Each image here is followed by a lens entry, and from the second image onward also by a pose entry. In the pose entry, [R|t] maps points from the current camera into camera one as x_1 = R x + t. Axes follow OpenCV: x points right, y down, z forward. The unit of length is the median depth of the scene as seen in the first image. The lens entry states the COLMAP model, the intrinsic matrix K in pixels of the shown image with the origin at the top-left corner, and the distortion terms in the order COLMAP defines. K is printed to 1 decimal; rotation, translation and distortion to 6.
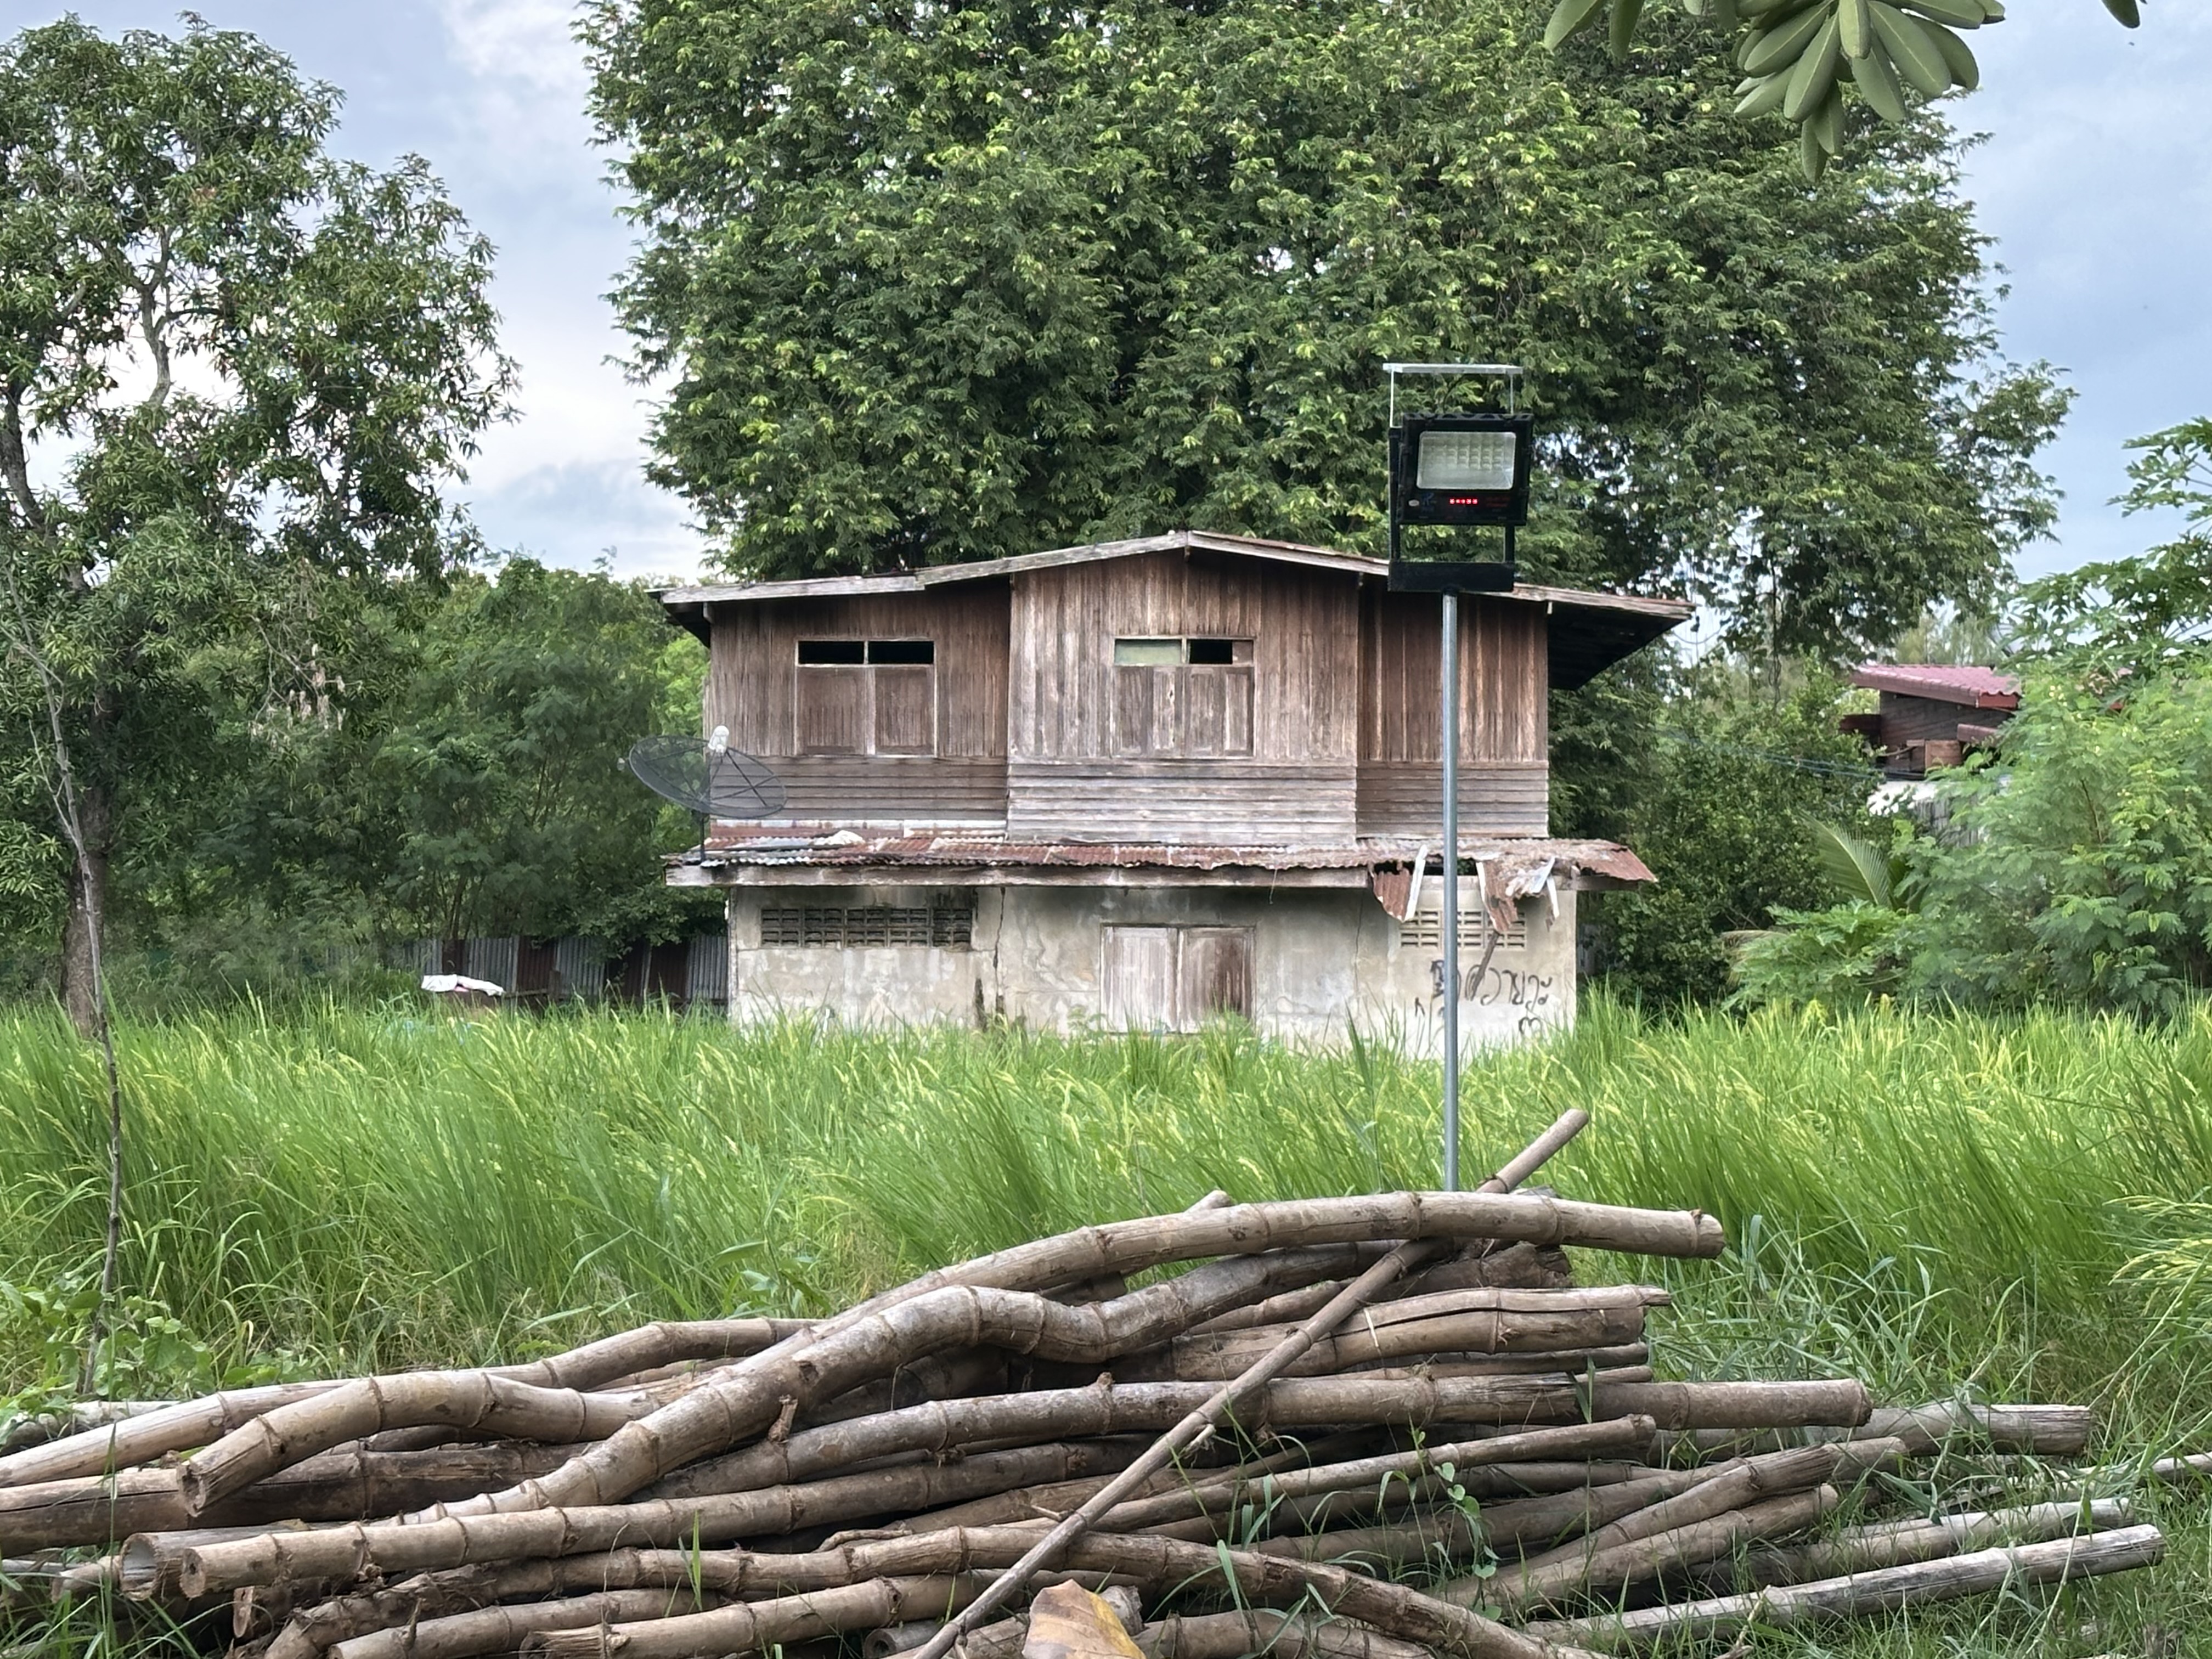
lens RADIAL K [[4576.6, 0, 1106.0], [0, 4576.6, 829.5], [0, 0, 1]] dist [0.022124, 0.071509]
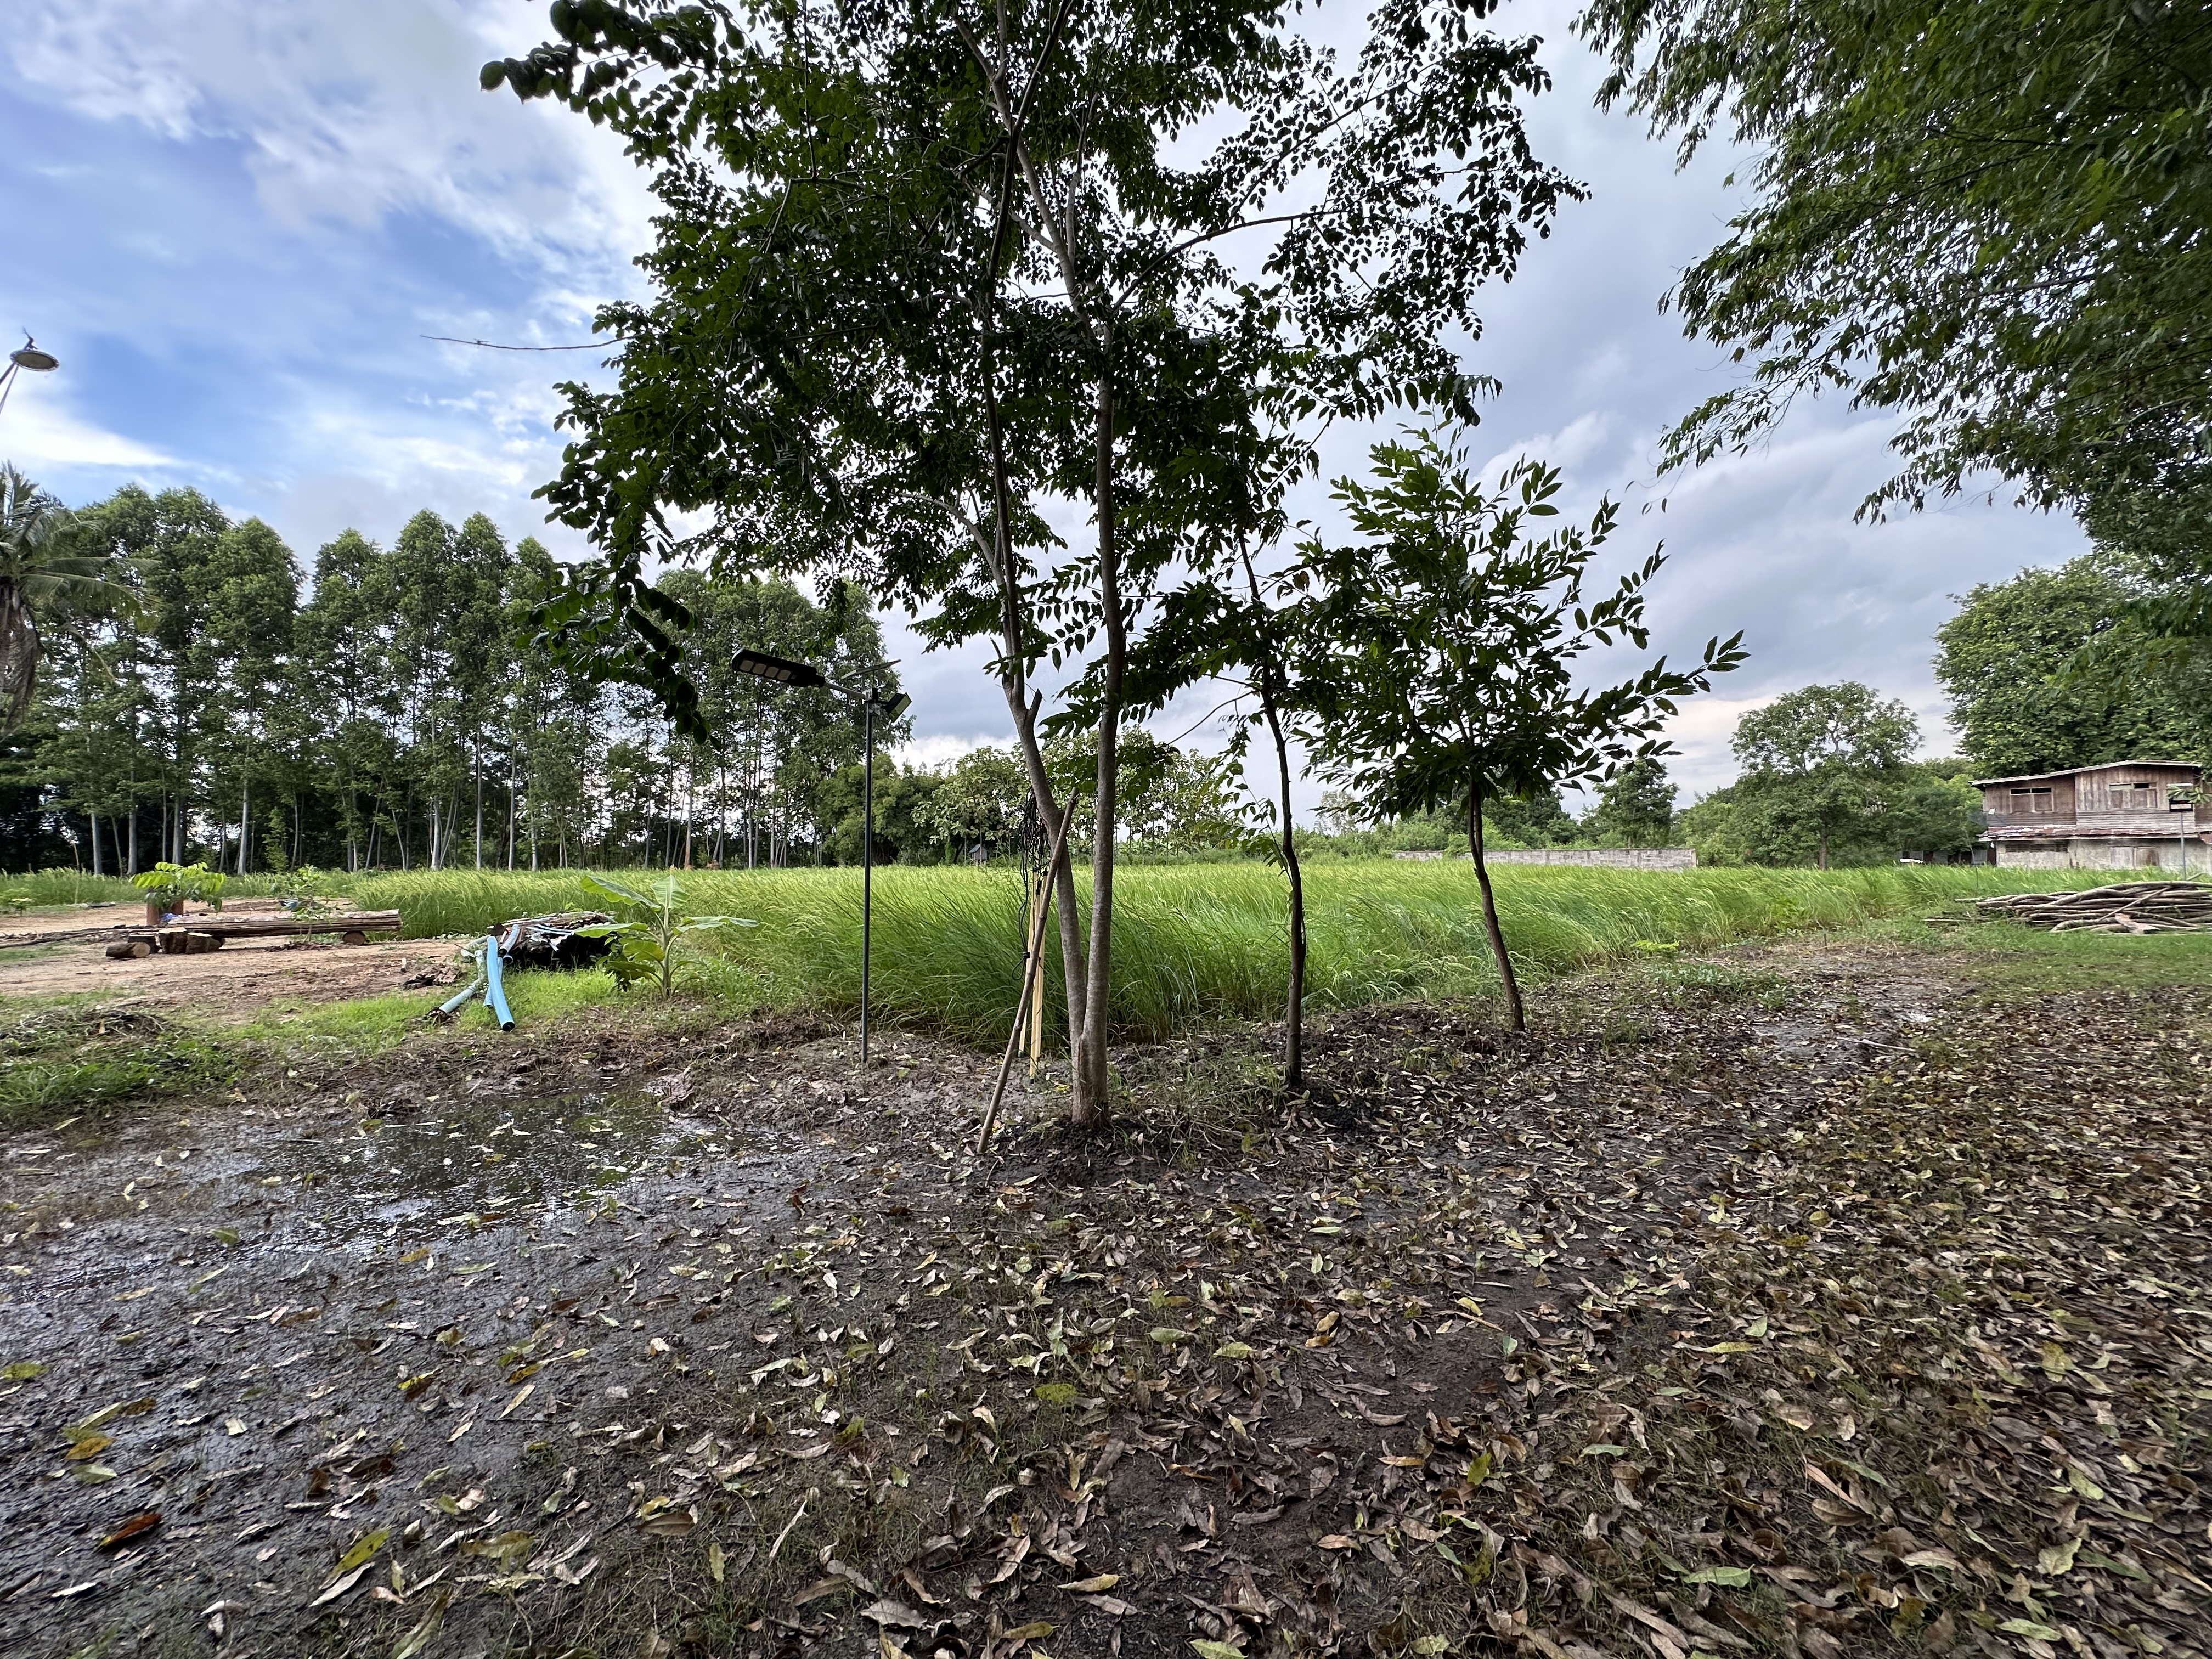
lens RADIAL K [[887.6, 0, 1095.5], [0, 887.6, 826.5], [0, 0, 1]] dist [-0.002994, -0.000074]
pose [[0.659985, -0.038444, -0.750295, -0.004733], [0.032142, 0.999220, -0.022926, -0.011096], [0.750591, -0.008985, 0.660706, -0.330269]]
